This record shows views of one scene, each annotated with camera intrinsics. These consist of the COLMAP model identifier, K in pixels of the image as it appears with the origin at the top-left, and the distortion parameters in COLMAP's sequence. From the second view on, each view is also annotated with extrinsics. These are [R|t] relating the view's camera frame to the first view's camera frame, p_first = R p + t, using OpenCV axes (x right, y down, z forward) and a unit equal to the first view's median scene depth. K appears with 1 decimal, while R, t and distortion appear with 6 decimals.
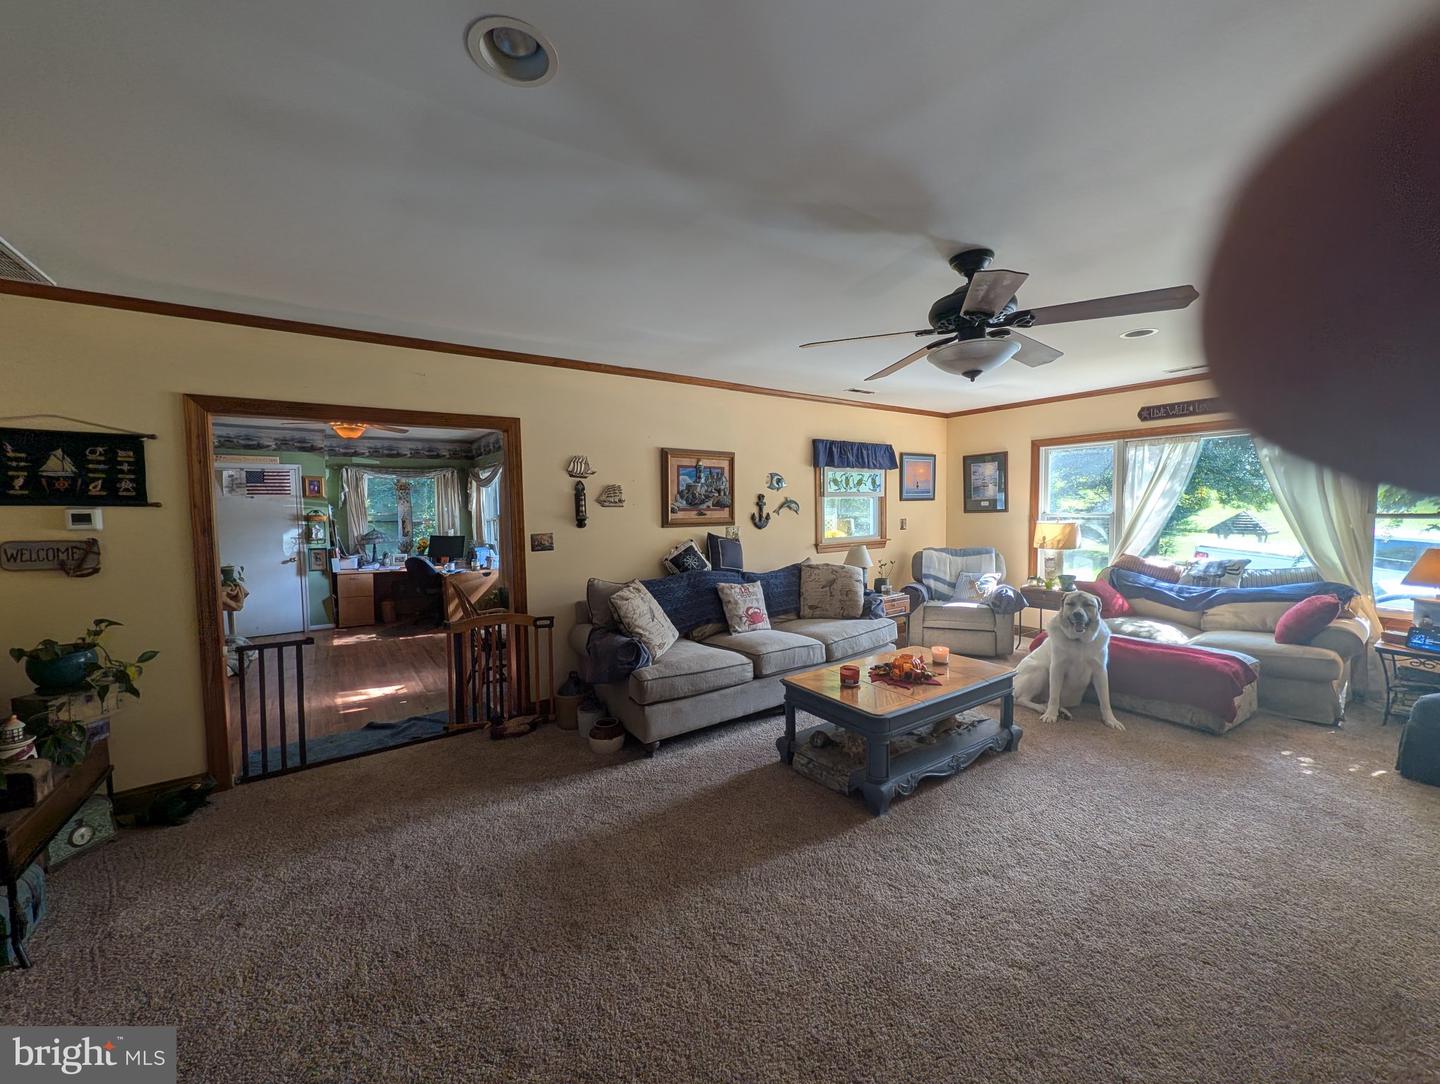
lens RADIAL K [[555.4, 0, 721.0], [0, 555.4, 540.0], [0, 0, 1]] dist [0.001363, -0.000175]
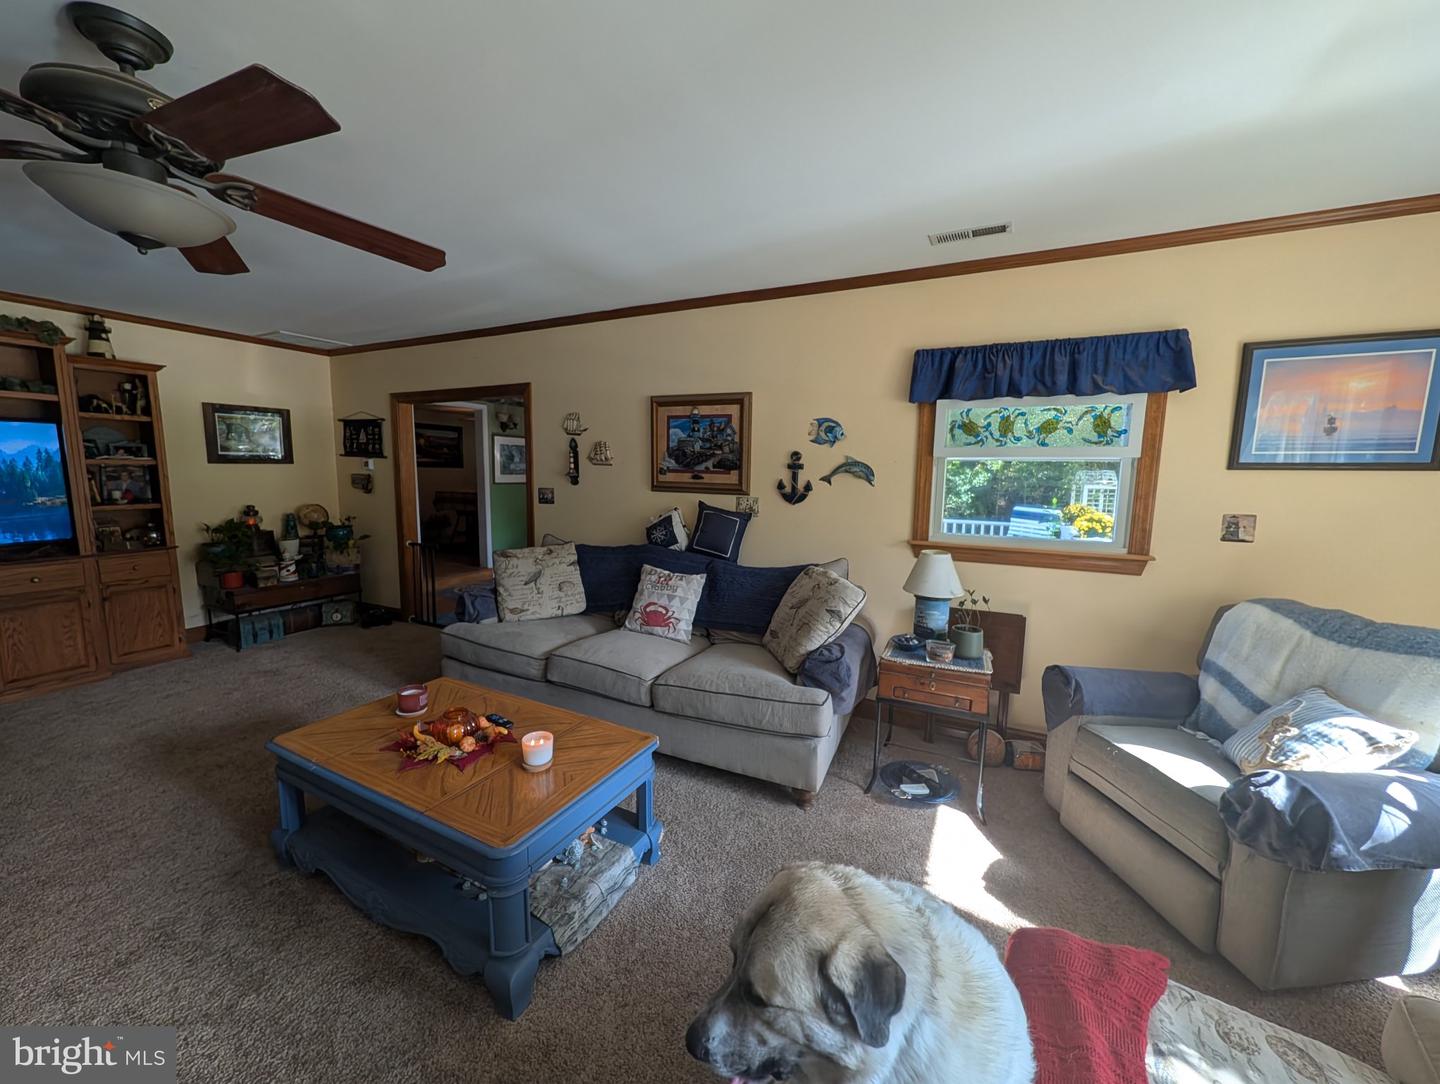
lens RADIAL K [[556.3, 0, 720.0], [0, 556.3, 542.0], [0, 0, 1]] dist [0.004432, -0.000093]
pose [[0.466589, 0.138452, -0.873570, 0.624360], [-0.076191, 0.990293, 0.116256, -0.045779], [0.881186, 0.012314, 0.472609, 0.602999]]
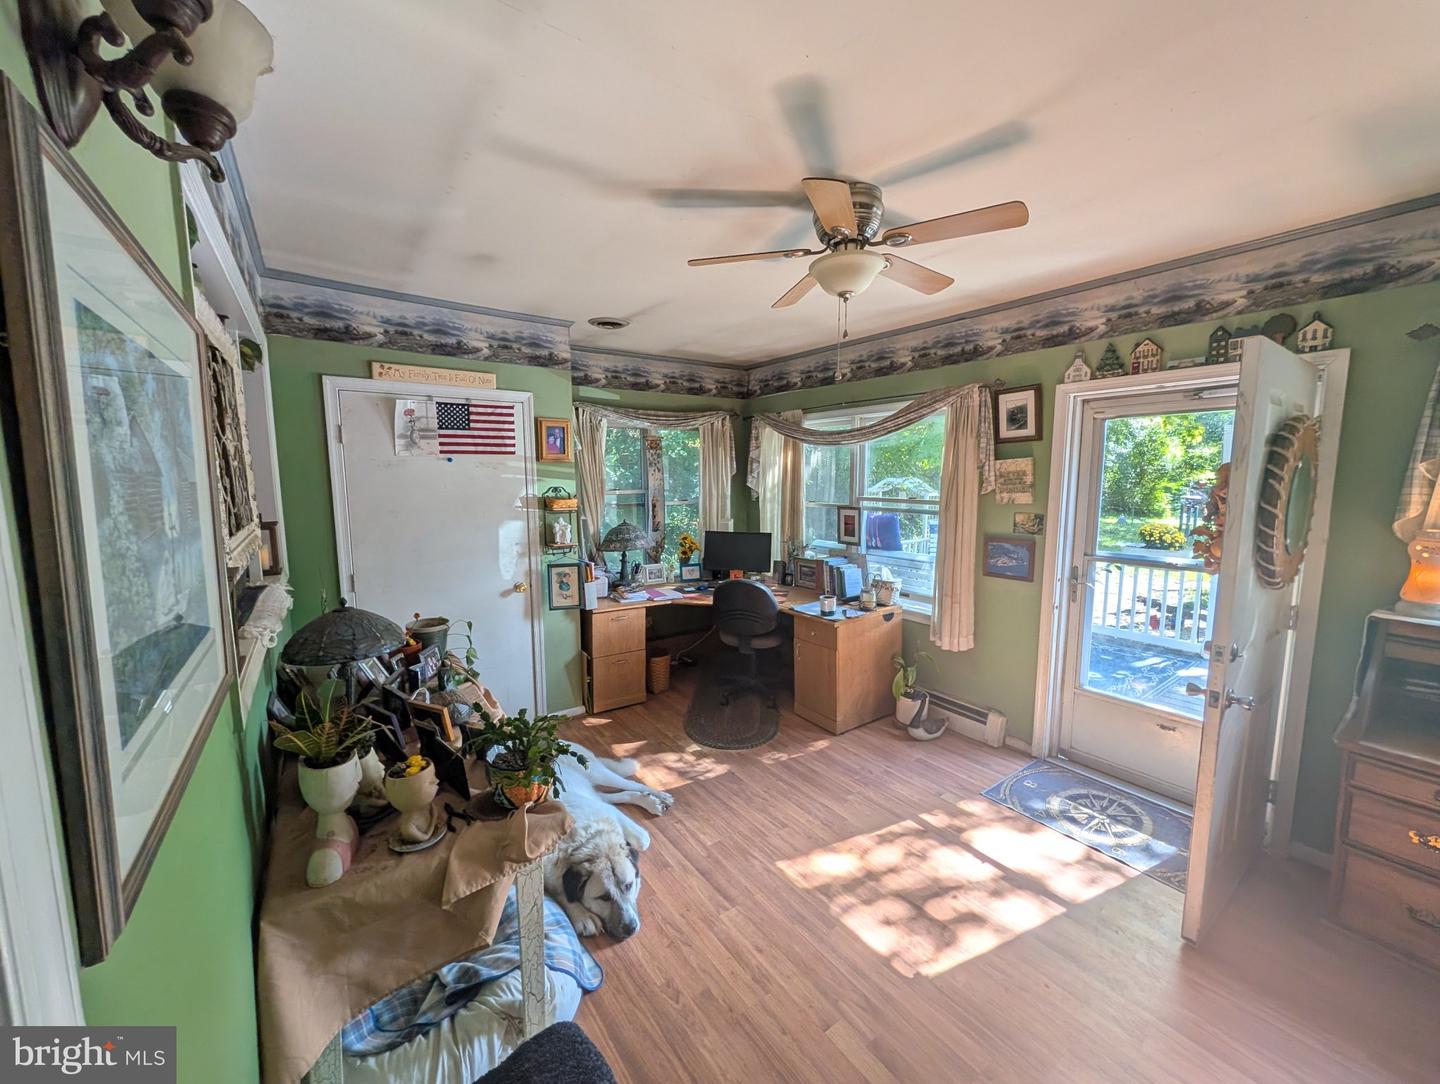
lens RADIAL K [[556.3, 0, 720.0], [0, 556.3, 542.0], [0, 0, 1]] dist [0.004432, -0.000093]
pose [[0.999900, 0.010348, 0.009667, -0.836460], [-0.010936, 0.997963, 0.062848, -0.053468], [-0.008997, -0.062948, 0.997976, 0.710327]]
